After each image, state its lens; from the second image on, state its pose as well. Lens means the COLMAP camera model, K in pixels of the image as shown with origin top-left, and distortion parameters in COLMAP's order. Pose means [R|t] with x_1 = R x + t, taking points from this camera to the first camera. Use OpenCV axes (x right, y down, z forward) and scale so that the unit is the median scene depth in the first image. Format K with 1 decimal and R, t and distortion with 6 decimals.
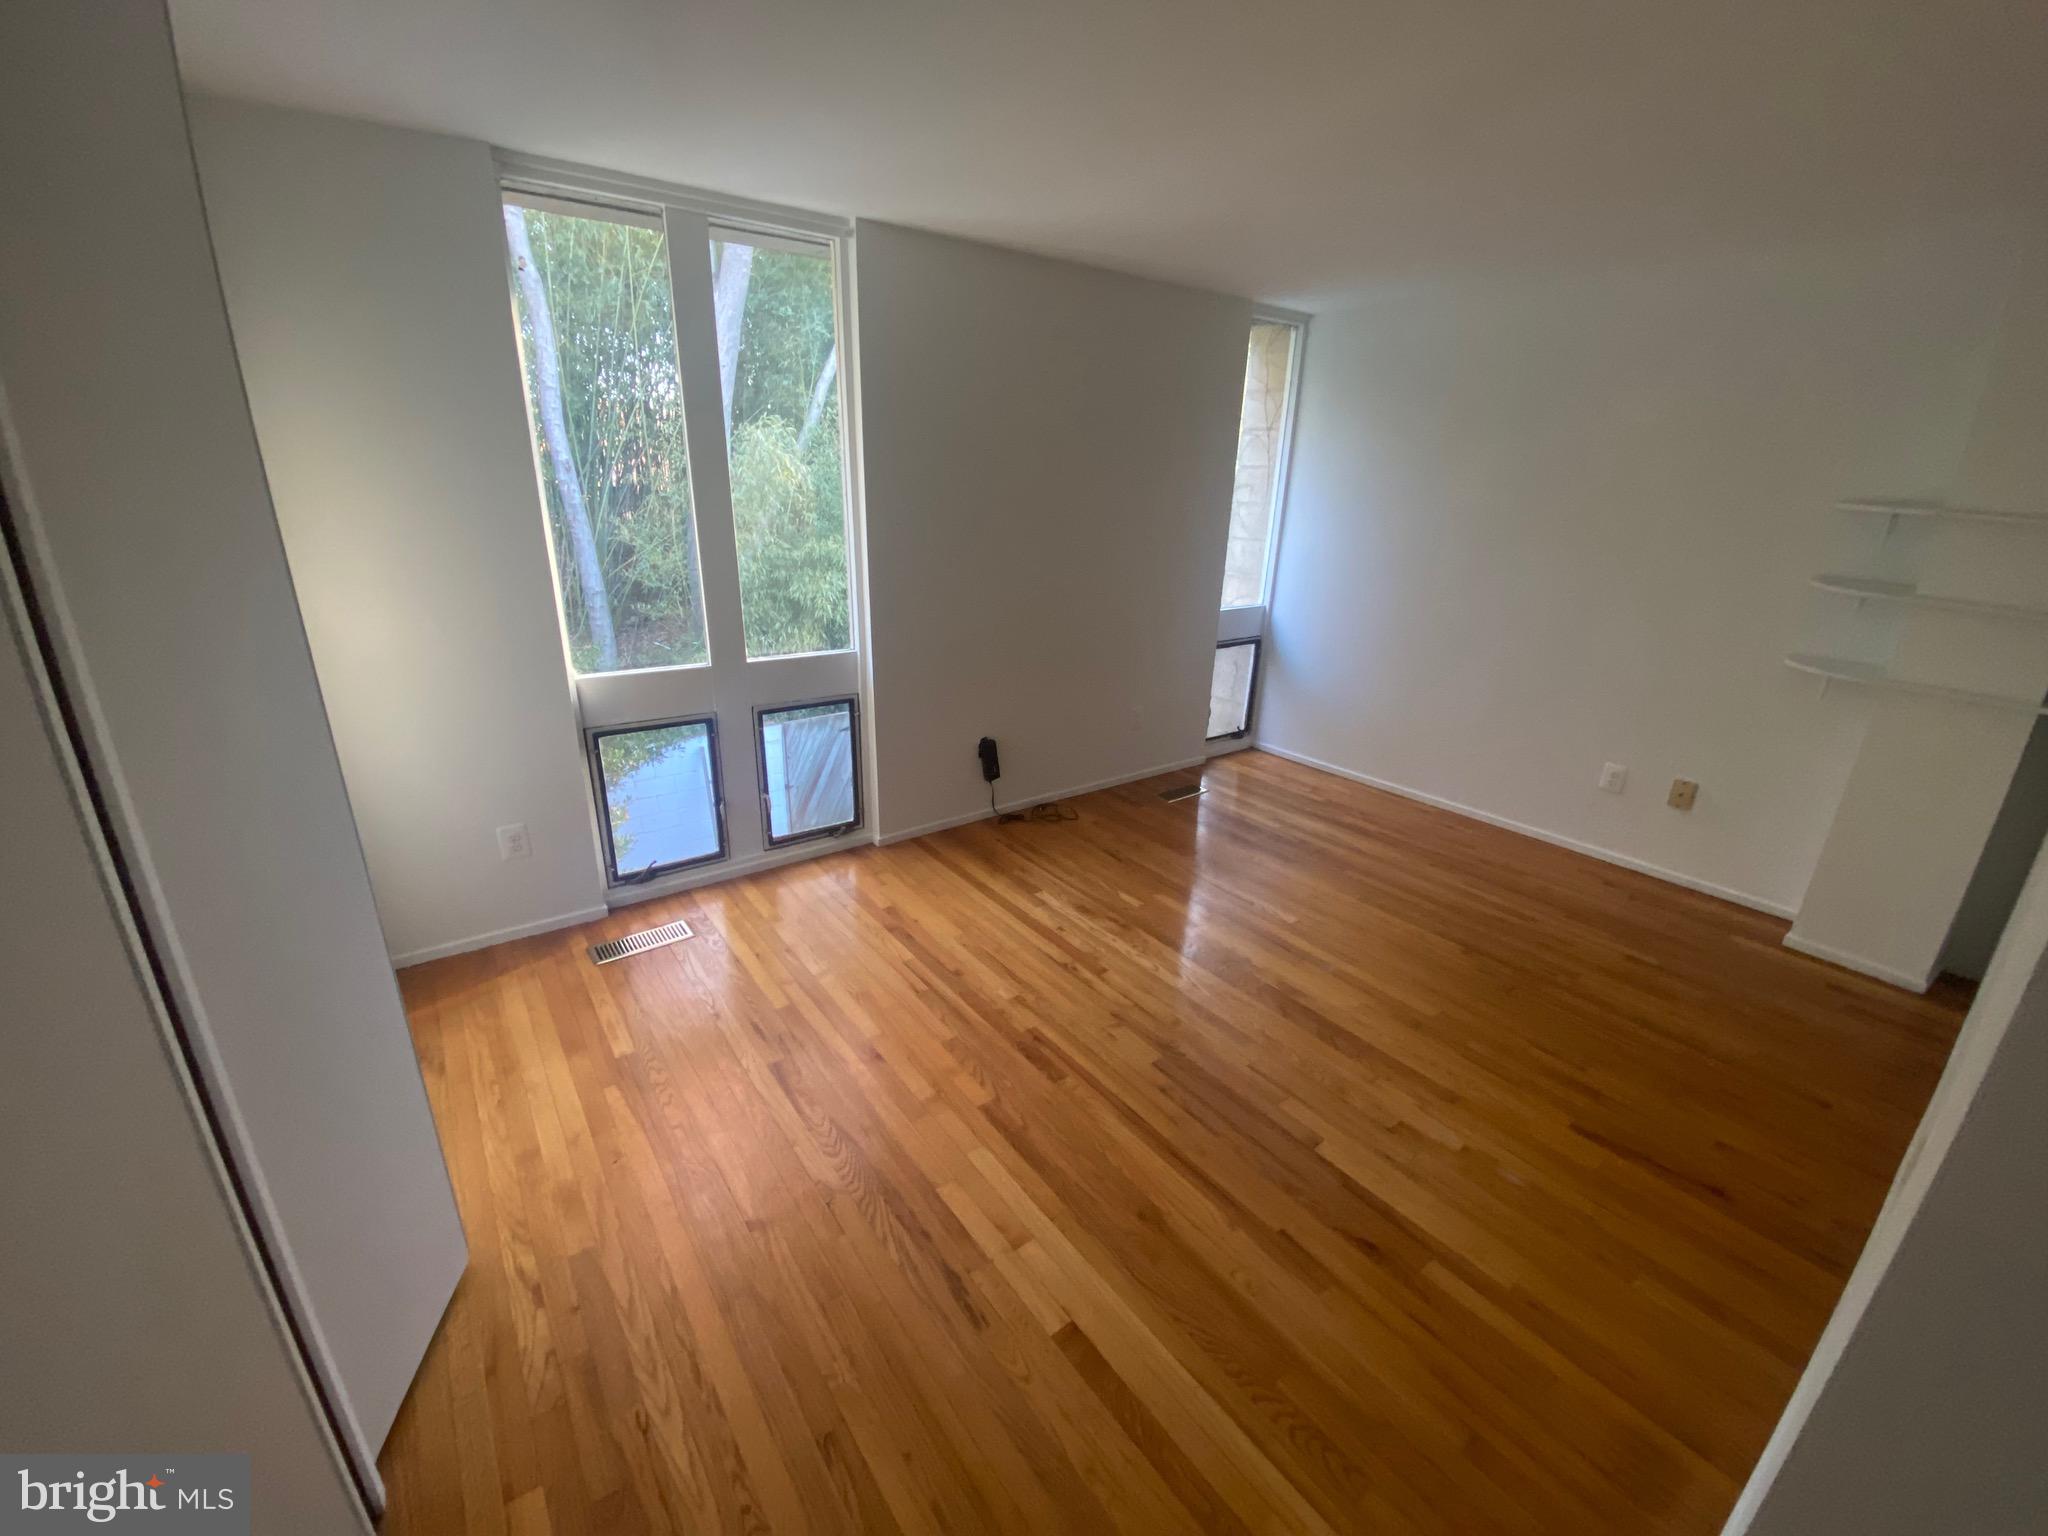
lens RADIAL K [[841.9, 0, 1015.2], [0, 841.9, 768.0], [0, 0, 1]] dist [0.000866, -0.009336]
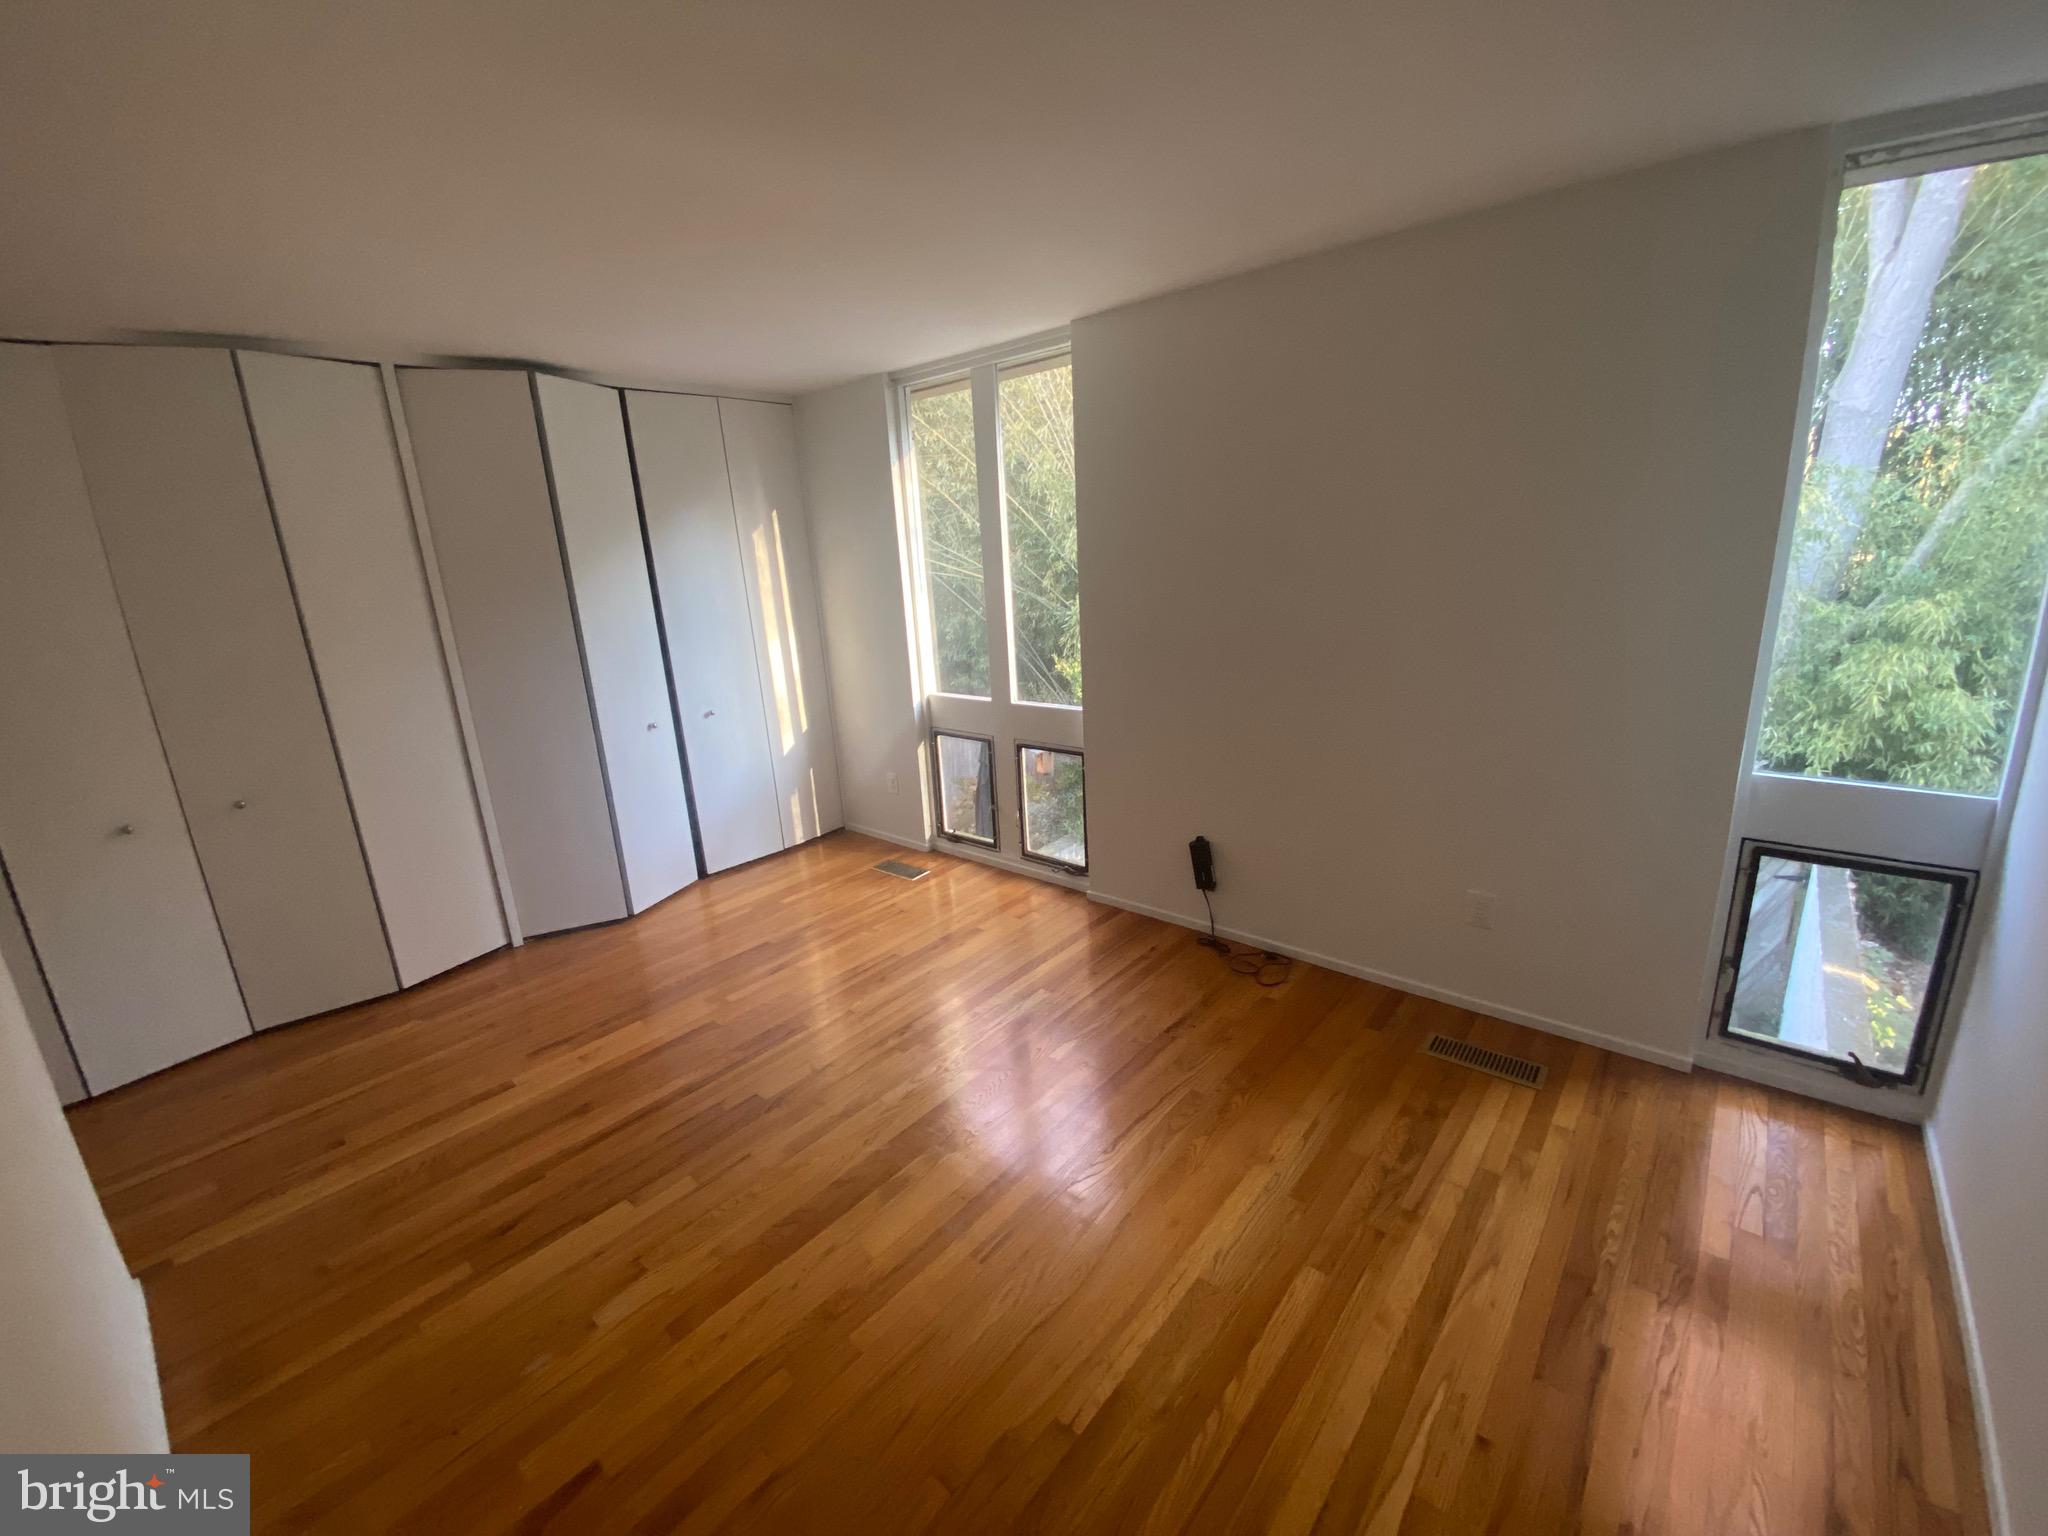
lens RADIAL K [[841.9, 0, 1014.7], [0, 841.9, 757.1], [0, 0, 1]] dist [0.000866, -0.009336]
pose [[0.212981, 0.211846, -0.953814, 0.885291], [-0.264095, 0.952356, 0.152552, -0.238231], [0.940688, 0.219407, 0.258781, 0.701370]]
